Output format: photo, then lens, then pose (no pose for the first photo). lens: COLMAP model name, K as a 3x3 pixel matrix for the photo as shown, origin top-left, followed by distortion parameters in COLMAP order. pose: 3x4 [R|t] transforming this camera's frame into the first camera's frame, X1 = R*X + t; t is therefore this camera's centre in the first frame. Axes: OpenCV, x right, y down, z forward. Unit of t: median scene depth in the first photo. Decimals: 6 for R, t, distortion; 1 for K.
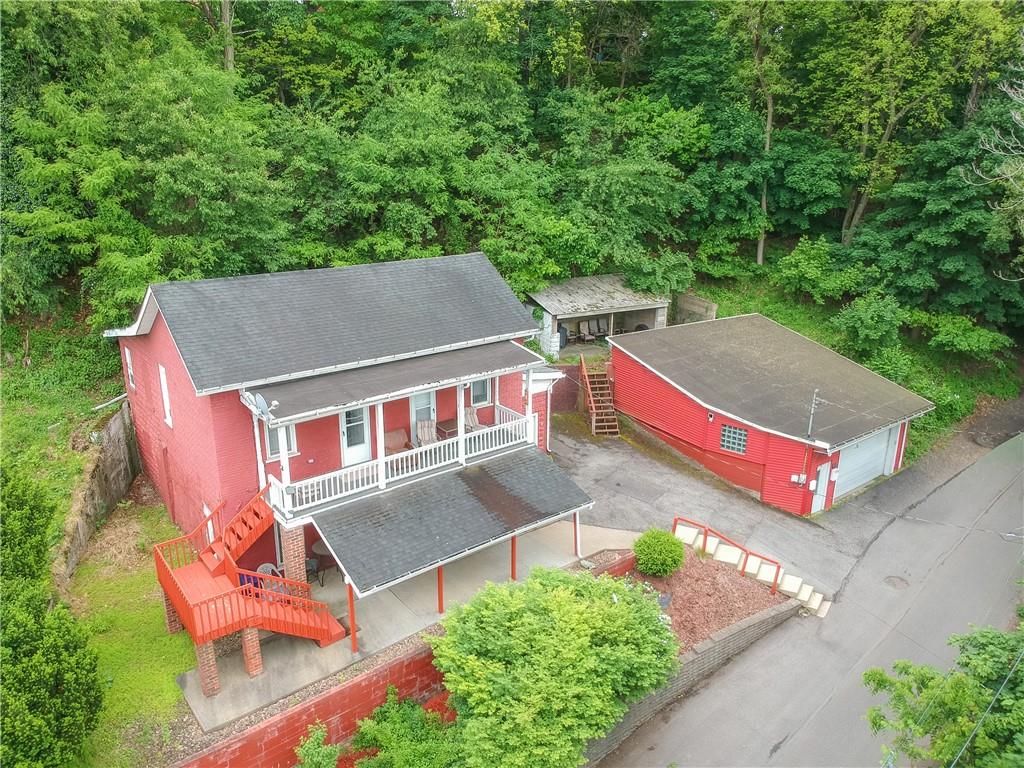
lens RADIAL K [[758.8, 0, 512.0], [0, 758.8, 384.0], [0, 0, 1]] dist [0.072226, -0.145787]
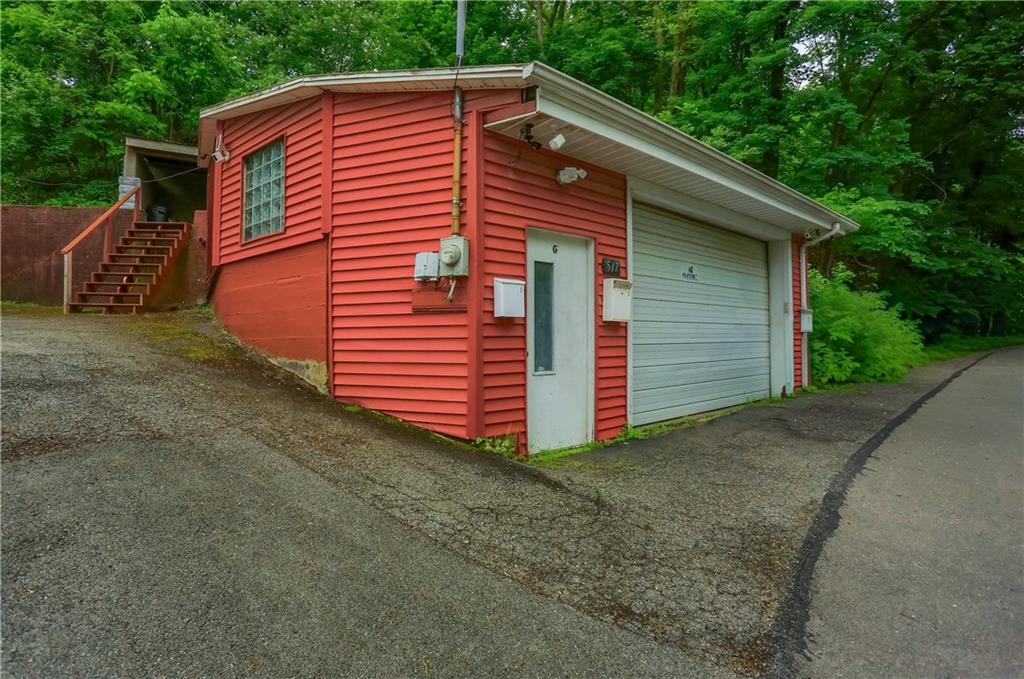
lens RADIAL K [[493.7, 0, 512.0], [0, 493.7, 339.5], [0, 0, 1]] dist [-0.001242, -0.000178]
pose [[0.998704, -0.006365, 0.050502, 0.423155], [0.020071, 0.961011, -0.275782, 0.203376], [-0.046778, 0.276439, 0.959892, 0.941803]]
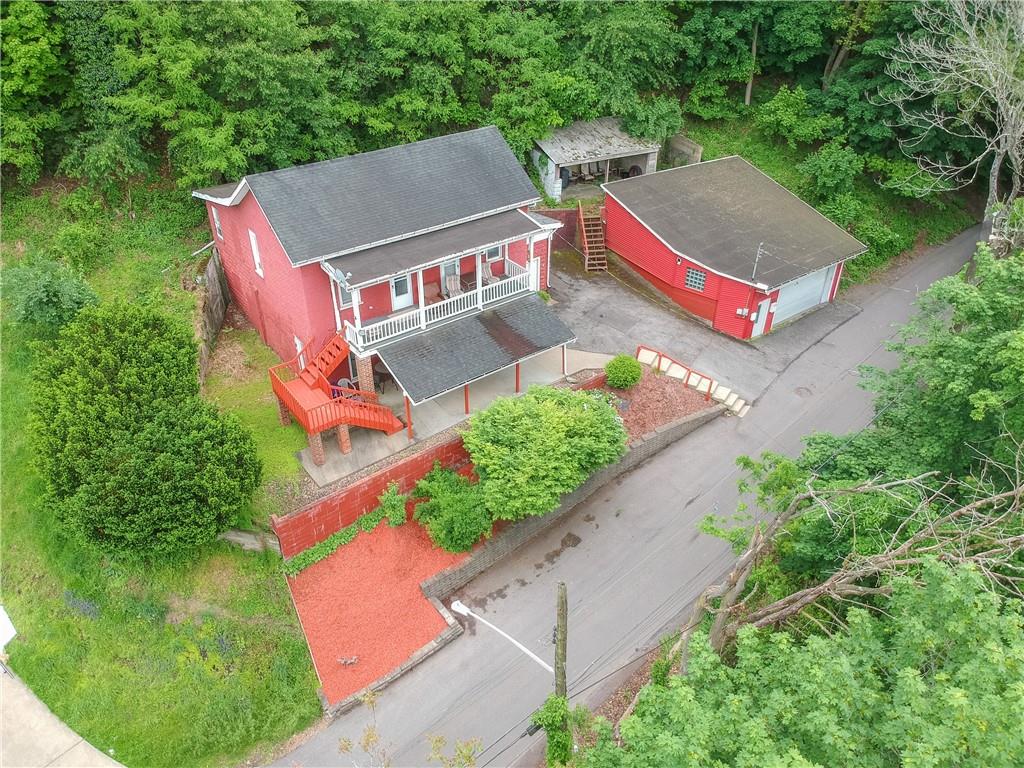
lens RADIAL K [[758.8, 0, 512.0], [0, 758.8, 384.0], [0, 0, 1]] dist [0.072226, -0.145787]
pose [[0.999812, 0.008991, -0.017153, 0.013265], [-0.003885, 0.960822, 0.277139, -0.122395], [0.018973, -0.277021, 0.960677, -0.292380]]
